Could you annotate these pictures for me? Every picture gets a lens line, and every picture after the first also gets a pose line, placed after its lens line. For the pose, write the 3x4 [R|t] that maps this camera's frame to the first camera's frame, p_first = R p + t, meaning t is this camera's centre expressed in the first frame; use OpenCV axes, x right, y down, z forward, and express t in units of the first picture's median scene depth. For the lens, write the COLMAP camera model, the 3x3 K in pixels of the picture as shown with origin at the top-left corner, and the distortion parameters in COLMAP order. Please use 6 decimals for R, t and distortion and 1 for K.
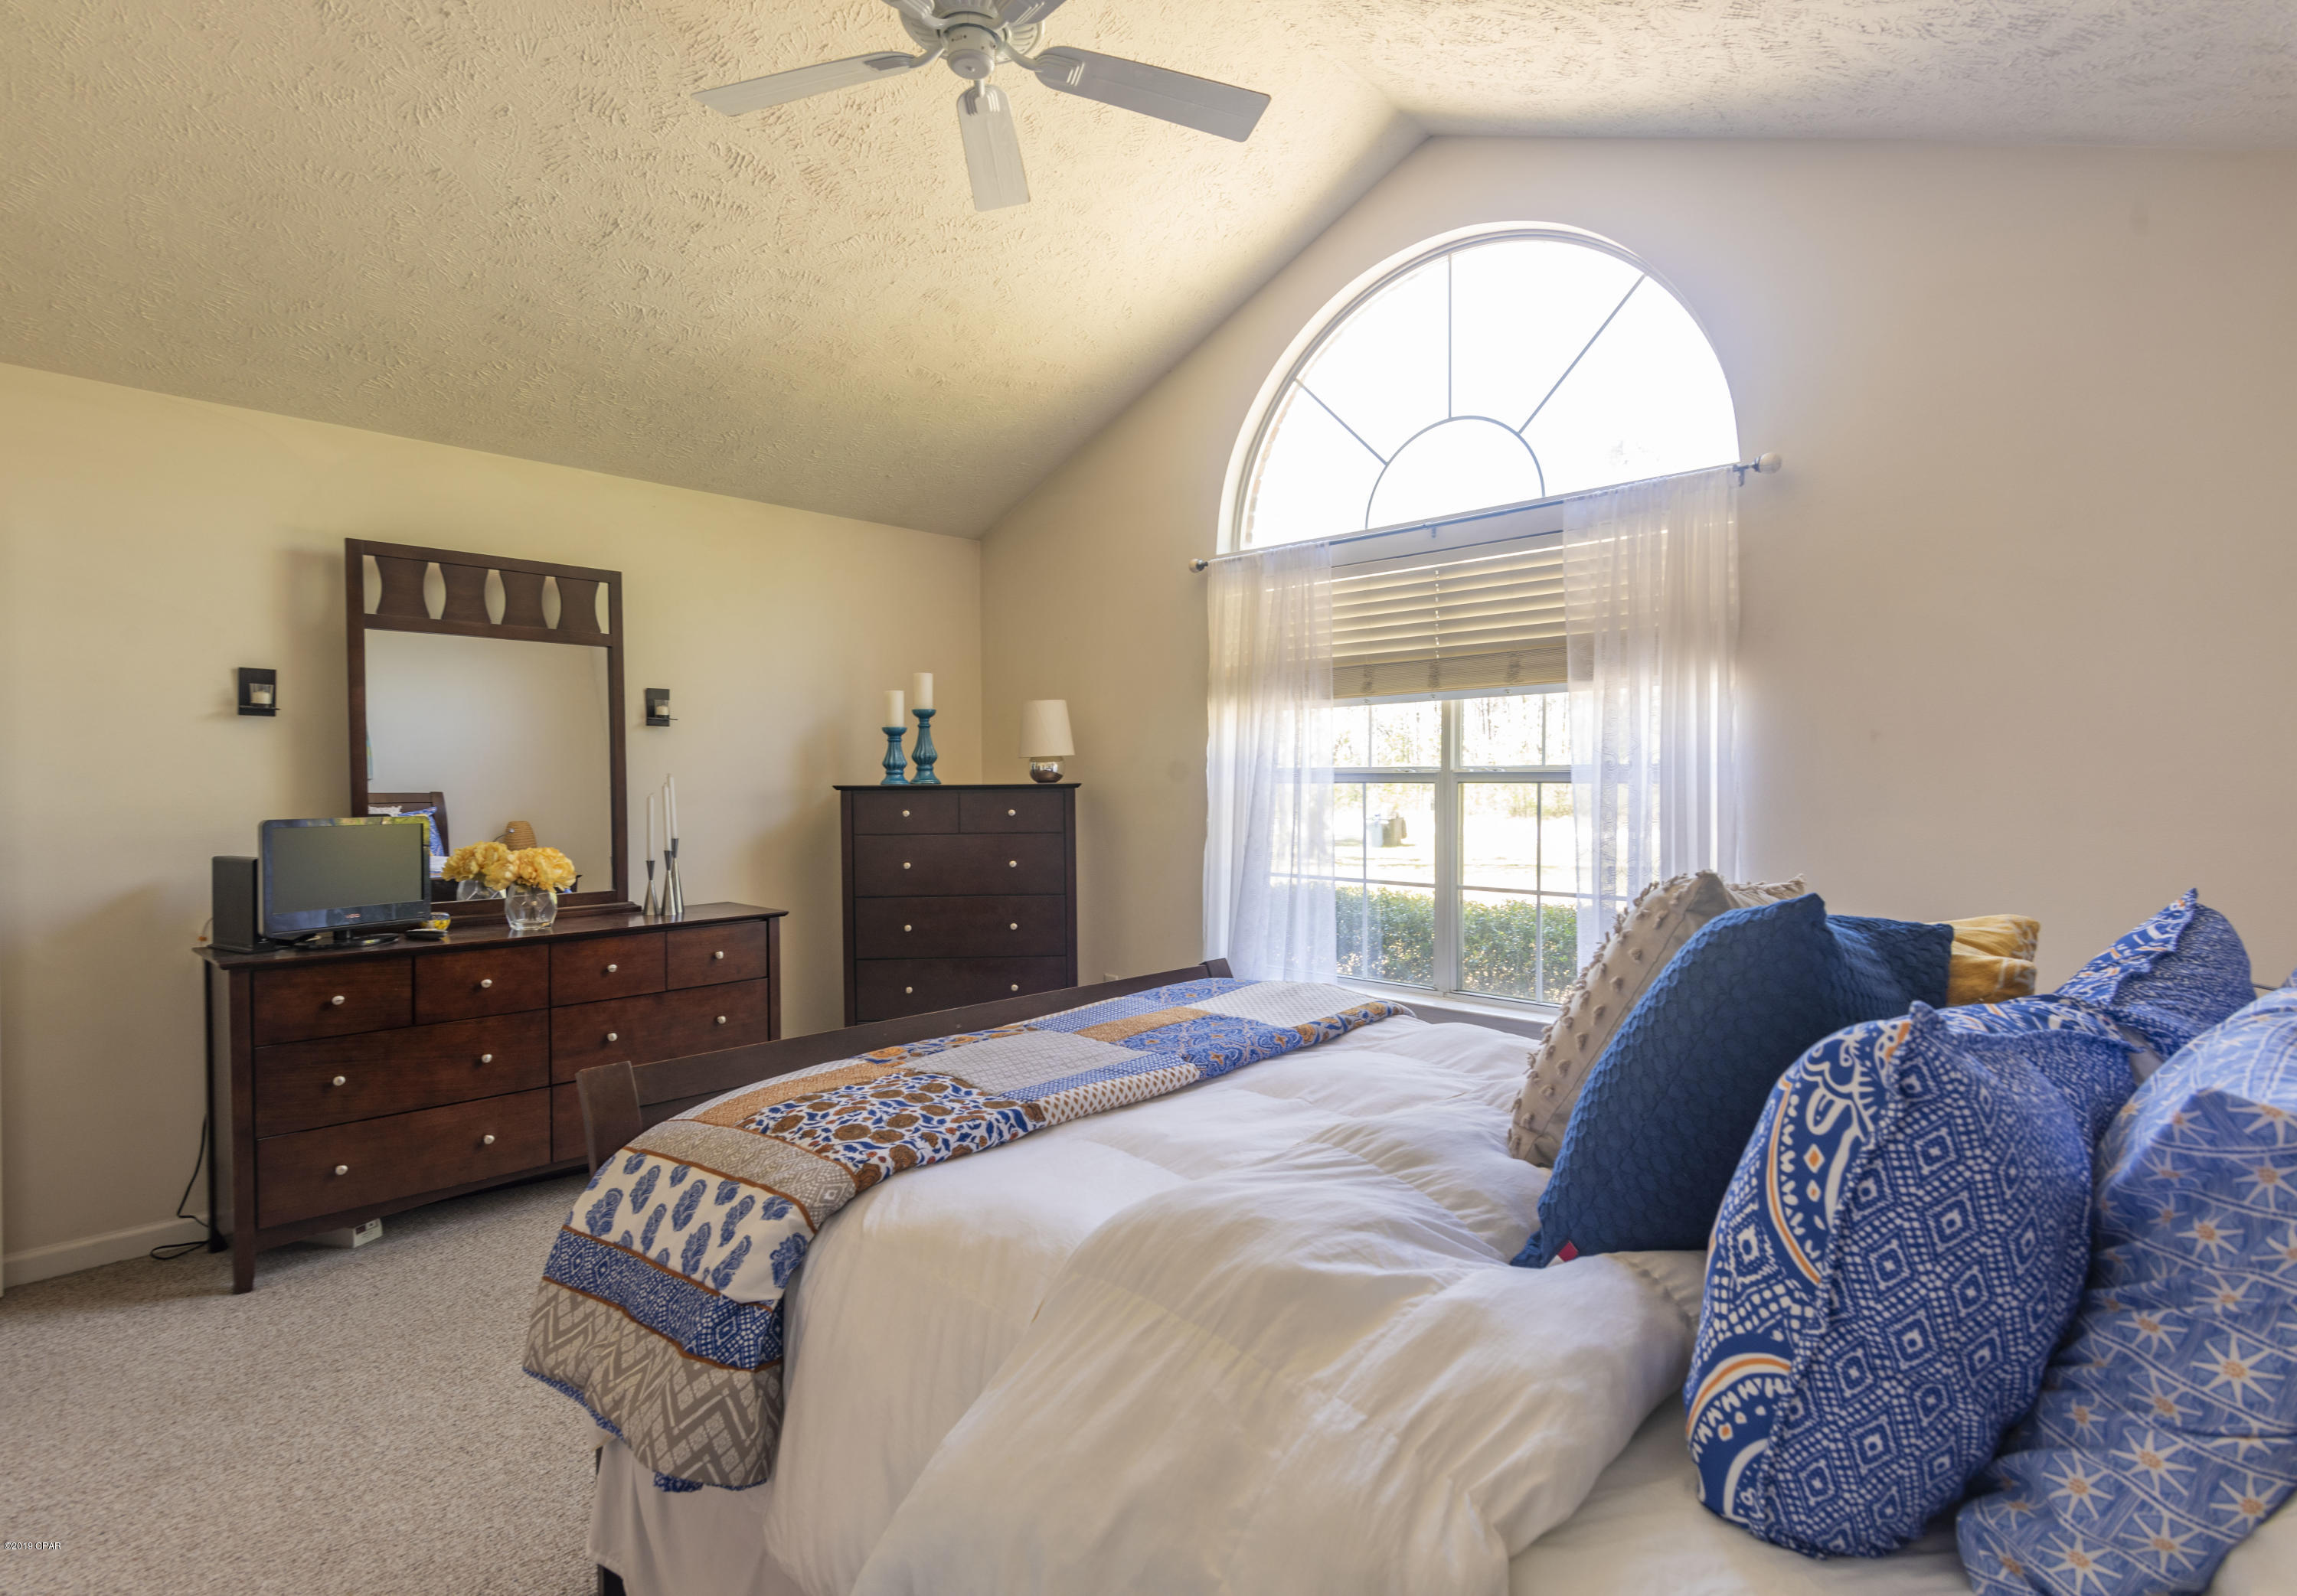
lens RADIAL K [[1178.4, 0, 1142.1], [0, 1178.4, 800.5], [0, 0, 1]] dist [-0.003399, -0.000251]
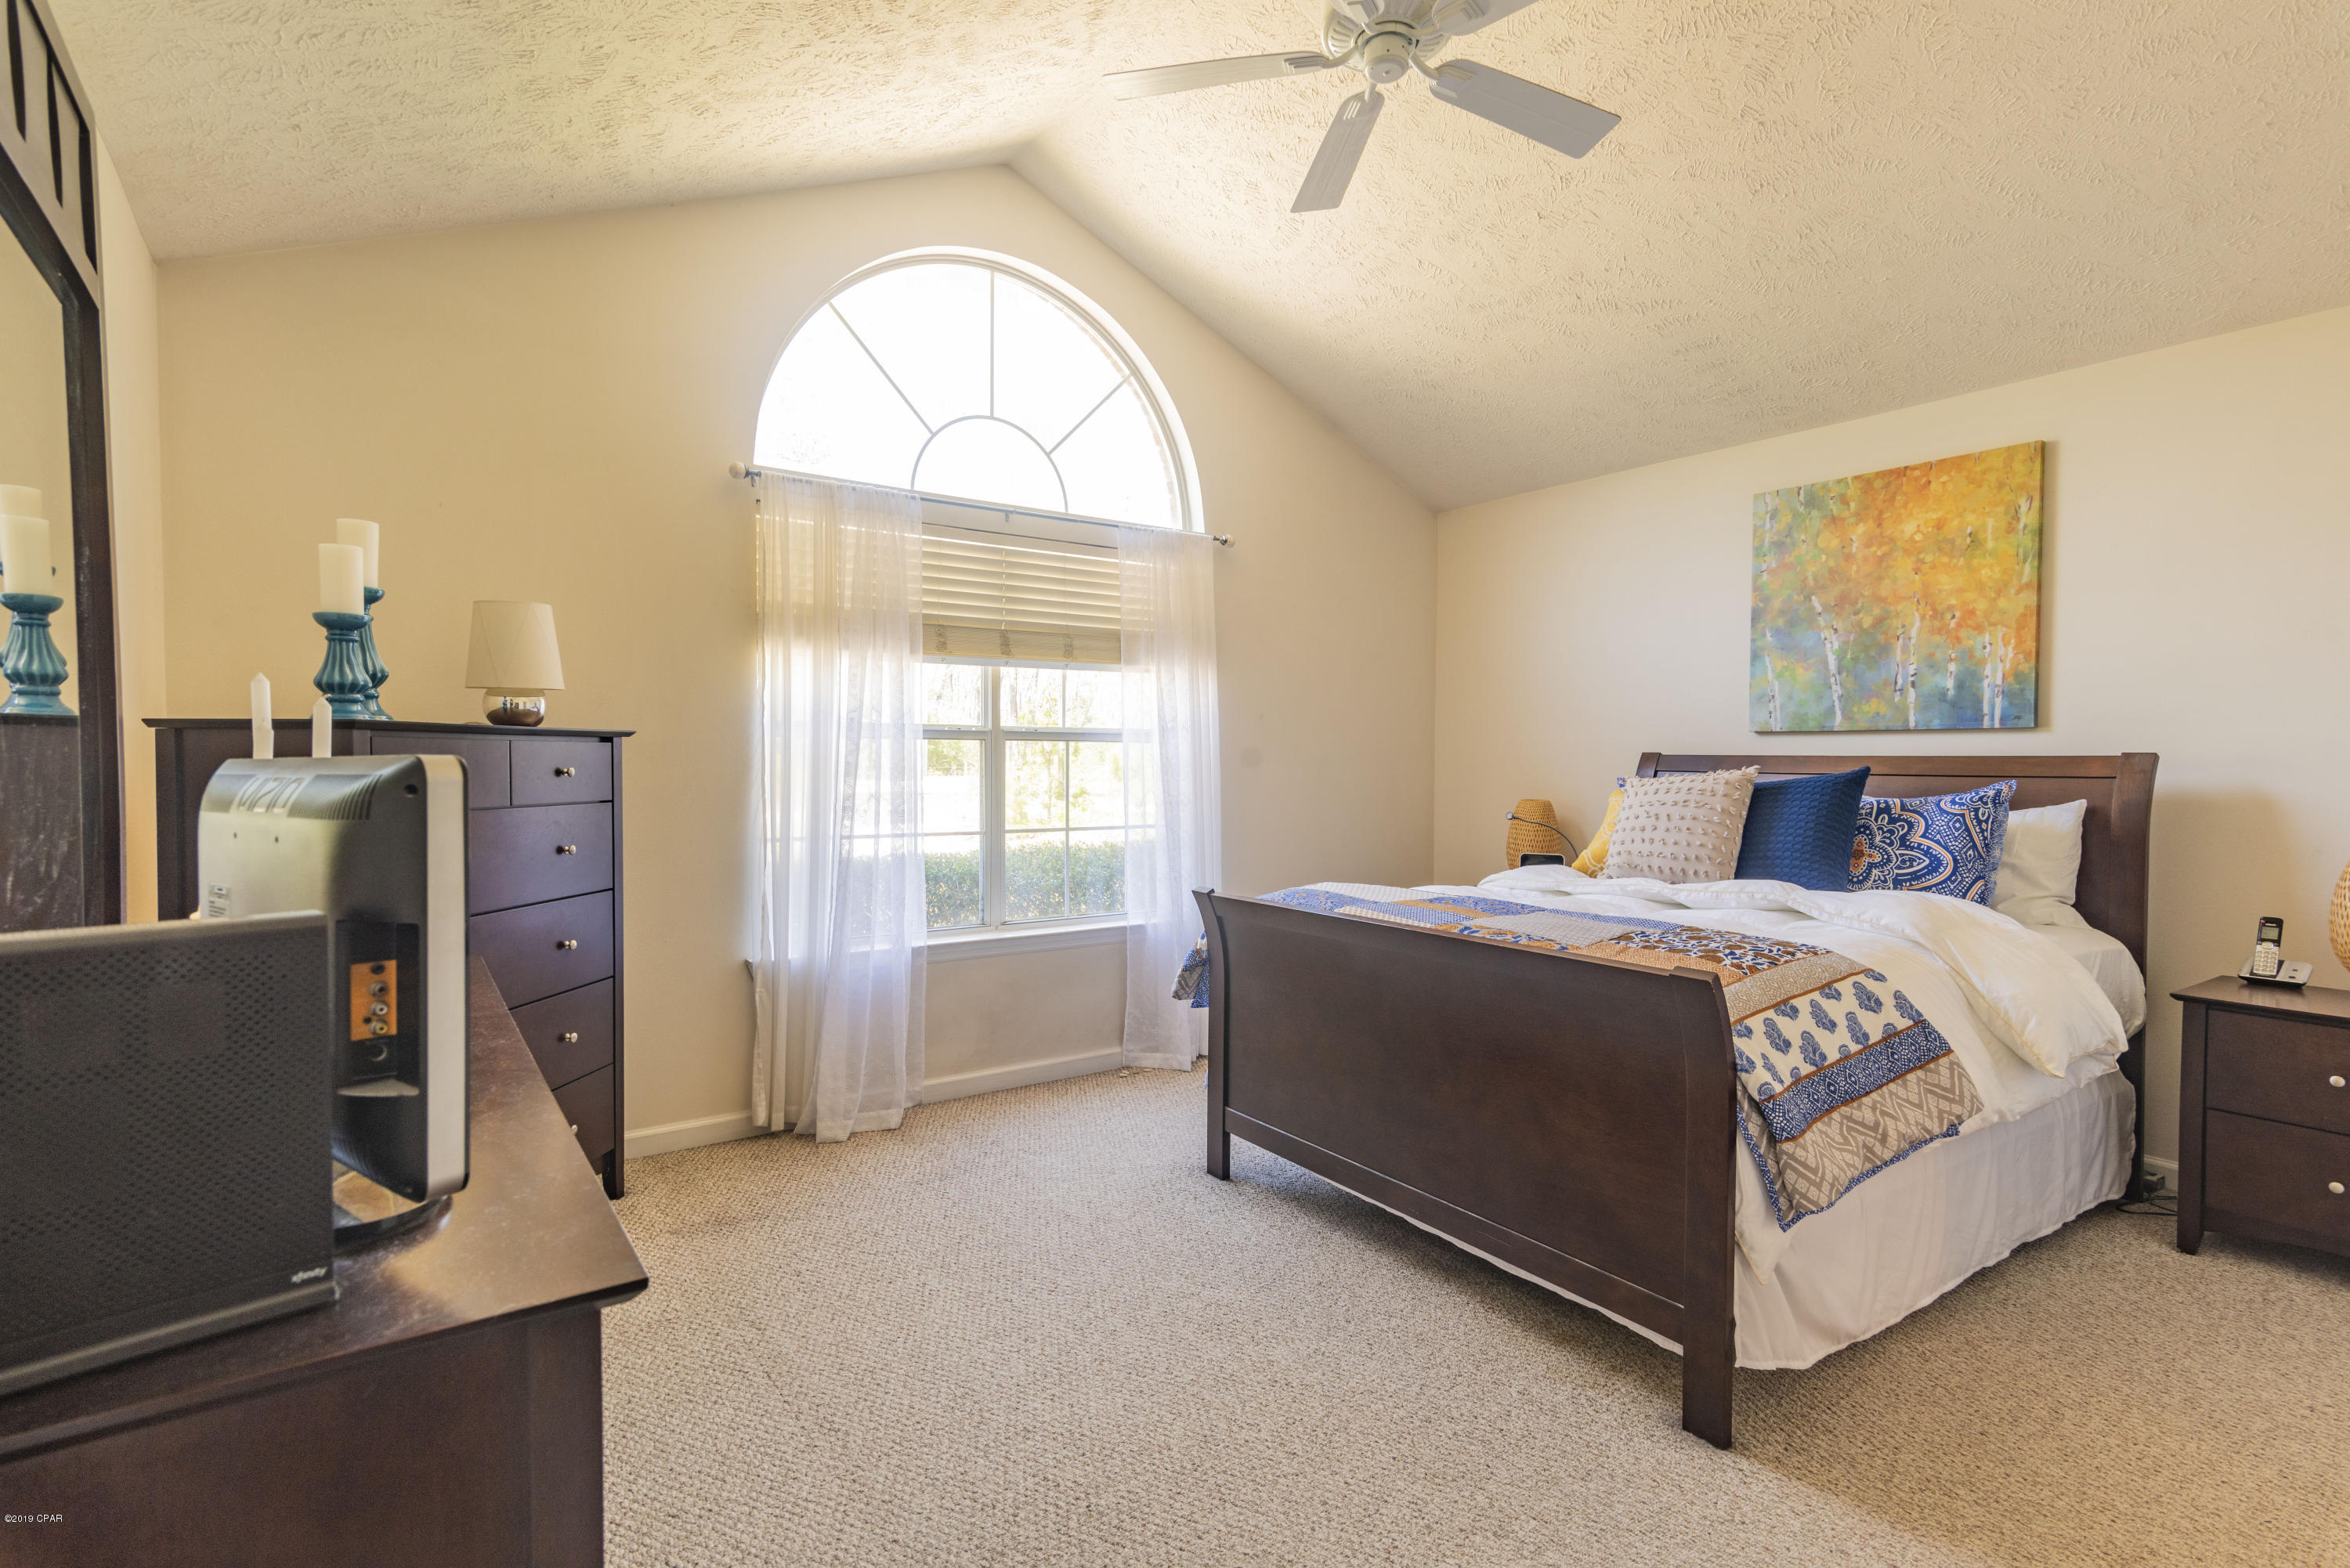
lens RADIAL K [[1142.7, 0, 1170.6], [0, 1142.7, 781.1], [0, 0, 1]] dist [0.017850, -0.001696]
pose [[0.185874, -0.010598, 0.982516, -0.795807], [0.011743, 0.999894, 0.008564, 0.017084], [-0.982503, 0.009946, 0.185979, 0.638339]]
